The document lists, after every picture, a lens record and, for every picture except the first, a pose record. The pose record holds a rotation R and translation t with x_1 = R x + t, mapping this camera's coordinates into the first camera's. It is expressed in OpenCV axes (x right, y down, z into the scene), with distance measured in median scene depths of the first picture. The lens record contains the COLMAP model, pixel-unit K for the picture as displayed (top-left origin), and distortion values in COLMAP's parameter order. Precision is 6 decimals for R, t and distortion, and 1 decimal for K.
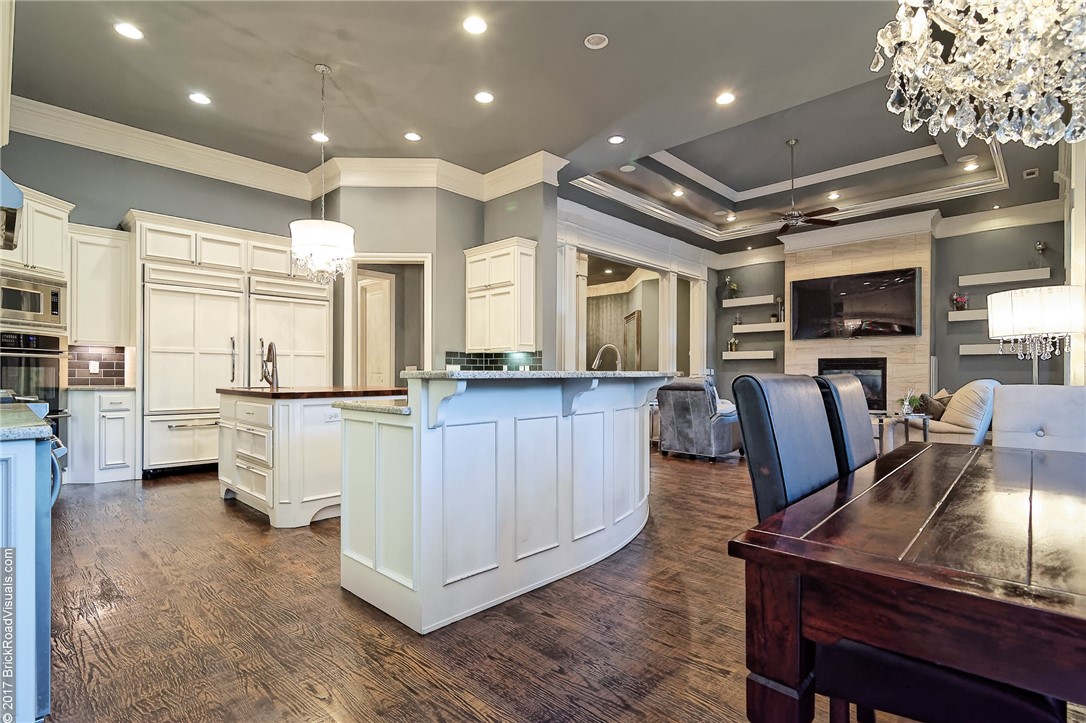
lens RADIAL K [[525.5, 0, 542.2], [0, 525.5, 371.5], [0, 0, 1]] dist [0.005591, -0.000796]
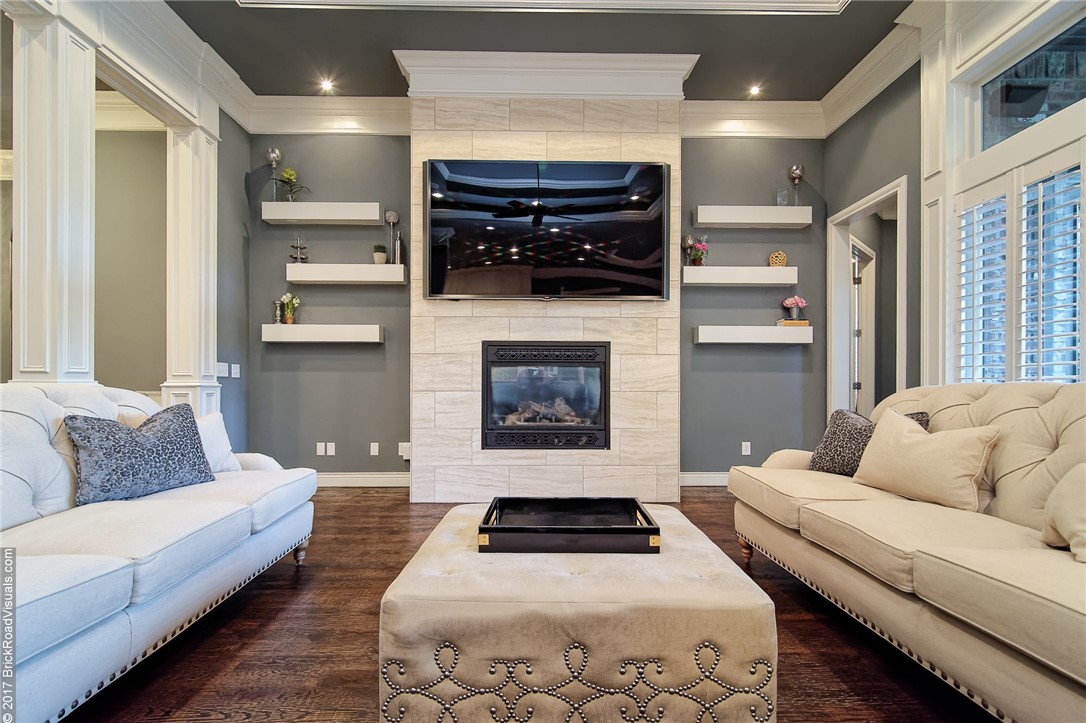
lens RADIAL K [[525.5, 0, 548.4], [0, 525.5, 386.7], [0, 0, 1]] dist [0.005591, -0.000796]
pose [[0.697108, -0.005174, 0.716948, 0.211420], [-0.002292, 0.999953, 0.009445, 0.009256], [-0.716963, -0.008228, 0.697063, 0.569871]]
